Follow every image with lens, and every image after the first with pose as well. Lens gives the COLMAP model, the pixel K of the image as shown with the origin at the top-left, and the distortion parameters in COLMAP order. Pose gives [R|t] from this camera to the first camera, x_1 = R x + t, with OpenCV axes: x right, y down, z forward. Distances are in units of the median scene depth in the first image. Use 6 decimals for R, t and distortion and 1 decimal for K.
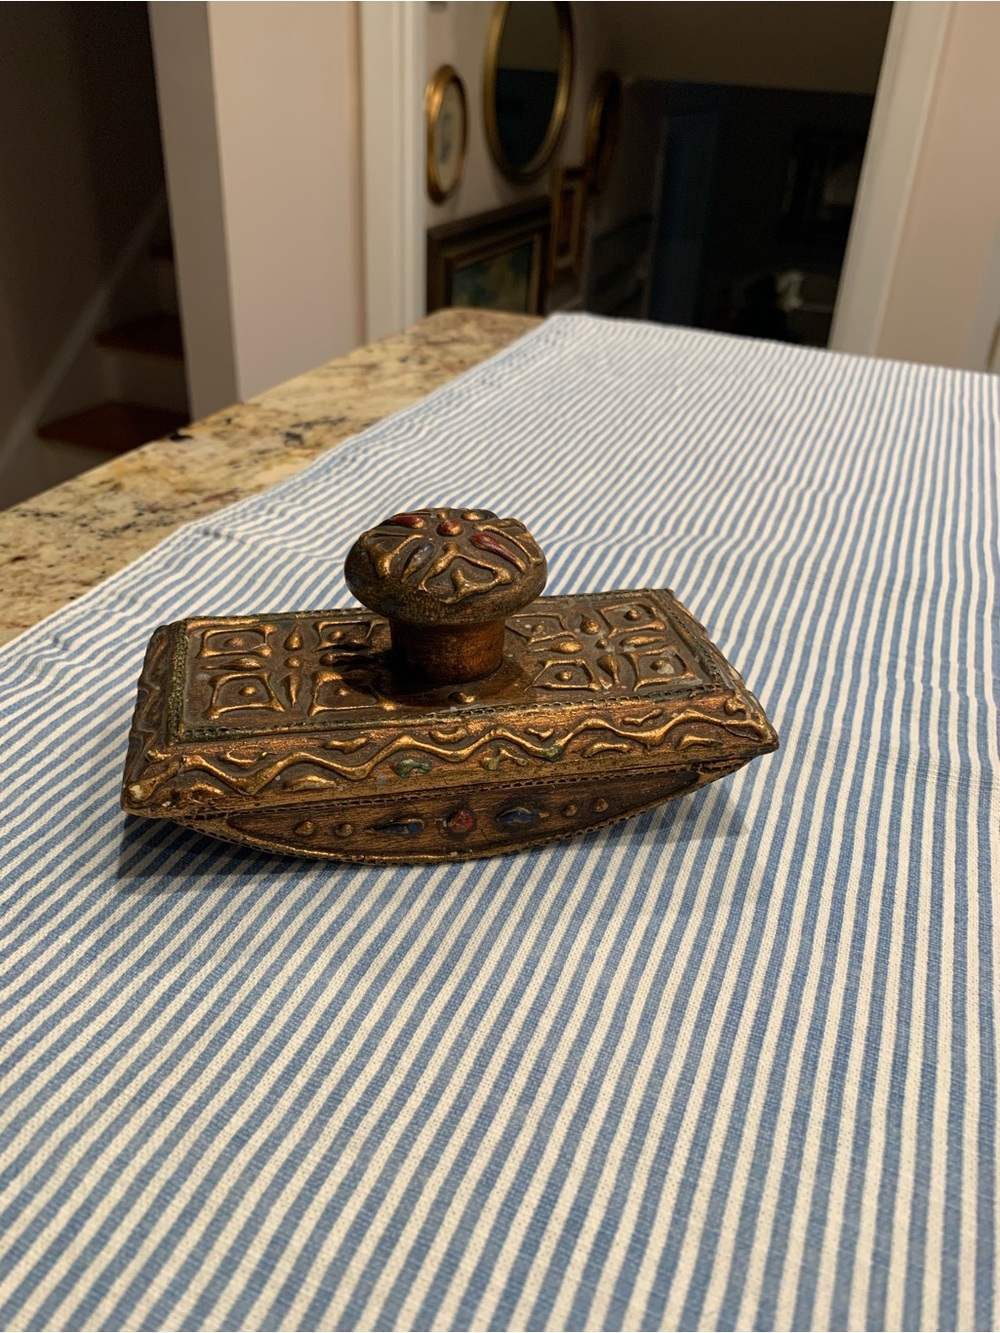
lens RADIAL K [[1024.9, 0, 507.8], [0, 1024.9, 679.9], [0, 0, 1]] dist [-0.002272, -0.007627]
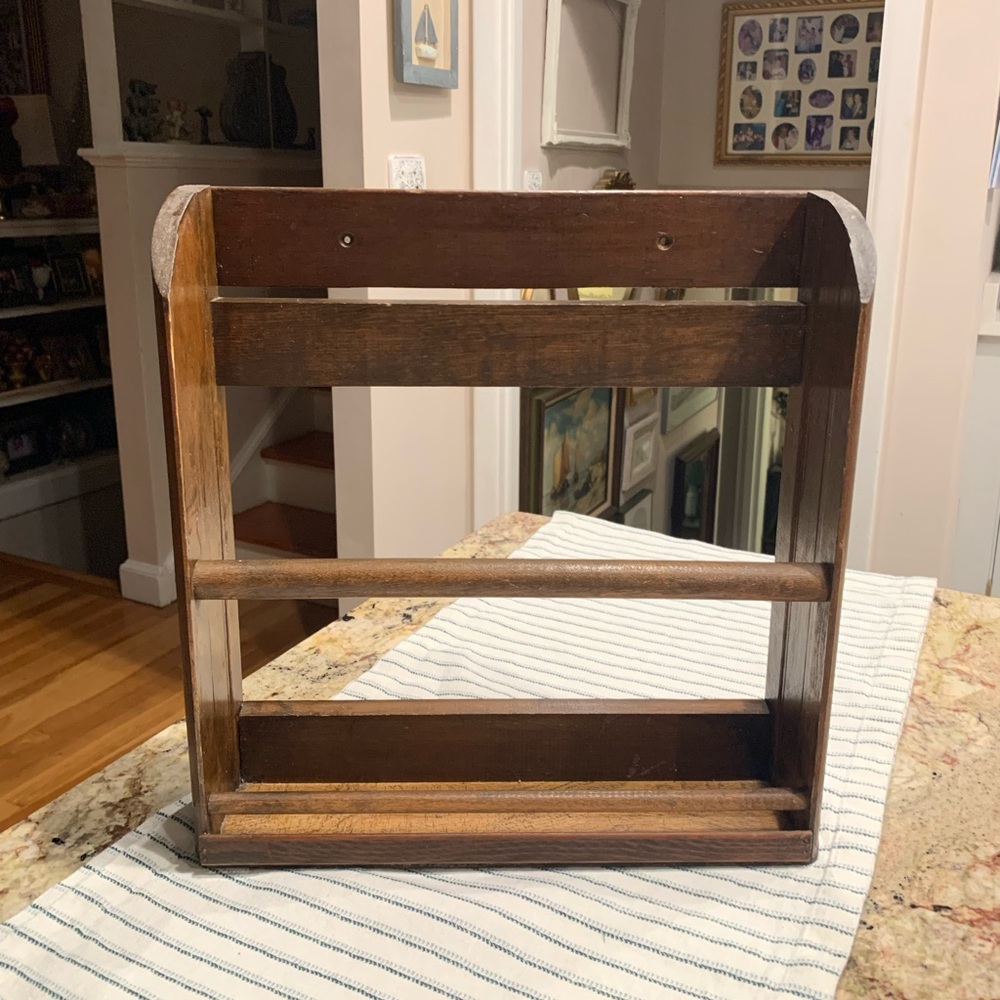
lens RADIAL K [[1026.6, 0, 510.4], [0, 1026.6, 442.6], [0, 0, 1]] dist [-0.008253, 0.000000]
pose [[0.994307, -0.009694, -0.106108, 0.173291], [-0.020809, 0.959011, -0.282605, -0.020394], [0.104498, 0.283204, 0.953350, -0.824287]]
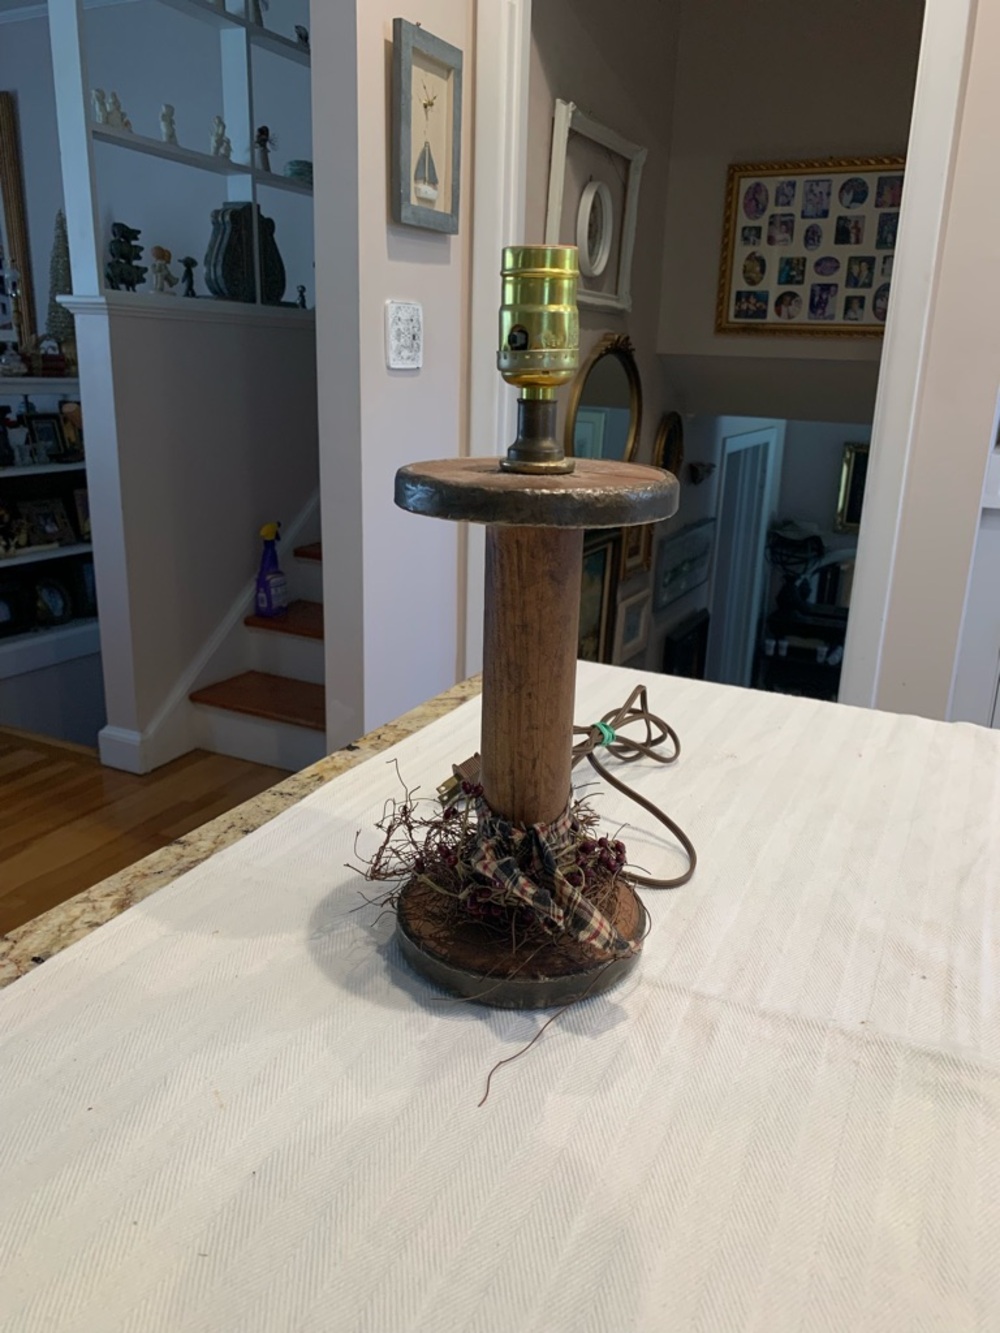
lens RADIAL K [[1024.9, 0, 514.2], [0, 1024.9, 669.7], [0, 0, 1]] dist [-0.002272, -0.007627]
pose [[0.996487, 0.011765, -0.082918, 0.095043], [-0.032086, 0.968170, -0.248229, 0.056634], [0.077359, 0.250017, 0.965146, -0.673149]]
